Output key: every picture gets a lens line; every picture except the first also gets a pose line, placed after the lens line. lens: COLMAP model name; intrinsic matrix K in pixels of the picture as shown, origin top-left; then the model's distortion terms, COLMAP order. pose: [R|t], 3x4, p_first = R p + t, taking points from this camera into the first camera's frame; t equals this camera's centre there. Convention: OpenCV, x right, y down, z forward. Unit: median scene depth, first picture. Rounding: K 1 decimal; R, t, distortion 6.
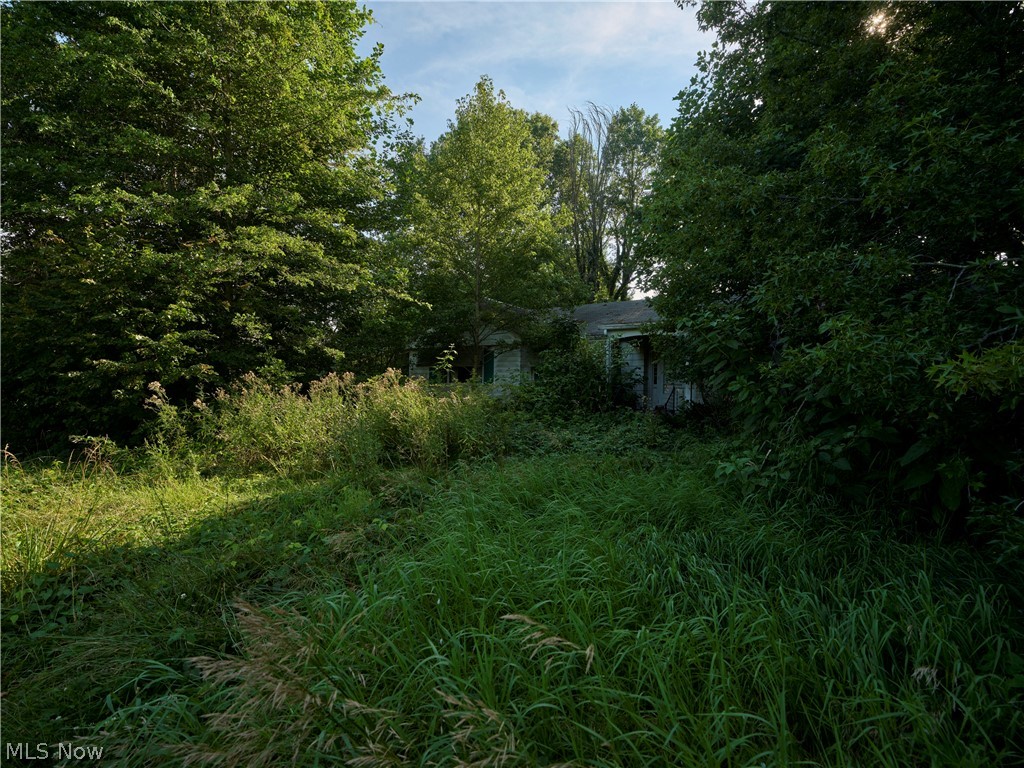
lens RADIAL K [[478.8, 0, 516.5], [0, 478.8, 392.5], [0, 0, 1]] dist [0.003836, -0.003362]
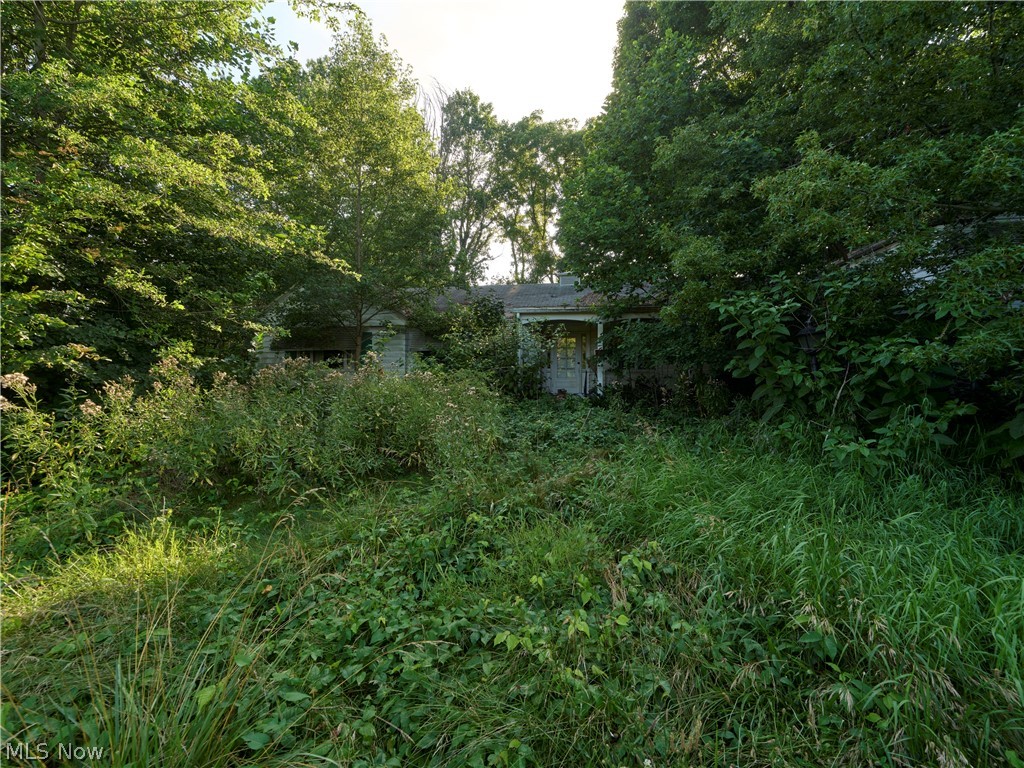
lens RADIAL K [[478.8, 0, 515.1], [0, 478.8, 383.6], [0, 0, 1]] dist [0.003836, -0.003362]
pose [[0.923798, -0.022356, 0.382228, -0.207667], [0.016994, 0.999704, 0.017397, -0.004721], [-0.382504, -0.009576, 0.923904, 0.110383]]
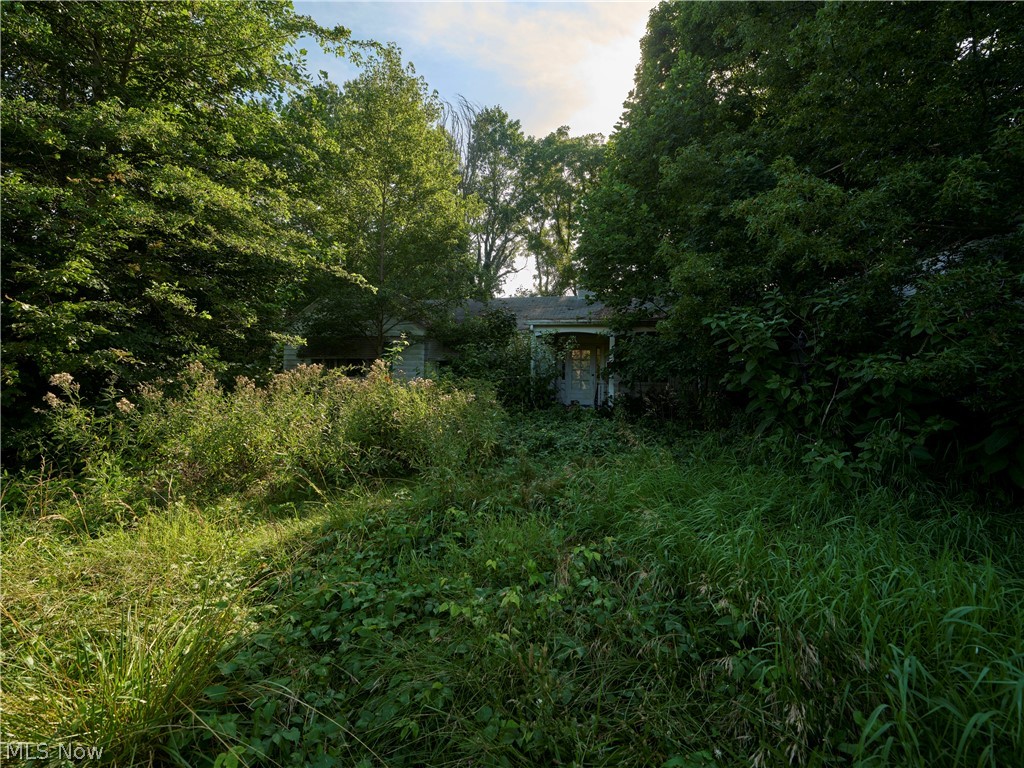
lens RADIAL K [[478.8, 0, 513.5], [0, 478.8, 385.0], [0, 0, 1]] dist [0.003836, -0.003362]
pose [[0.944656, 0.002762, 0.328052, -0.188816], [-0.001386, 0.999989, -0.004427, -0.001839], [-0.328061, 0.003727, 0.944649, 0.075347]]
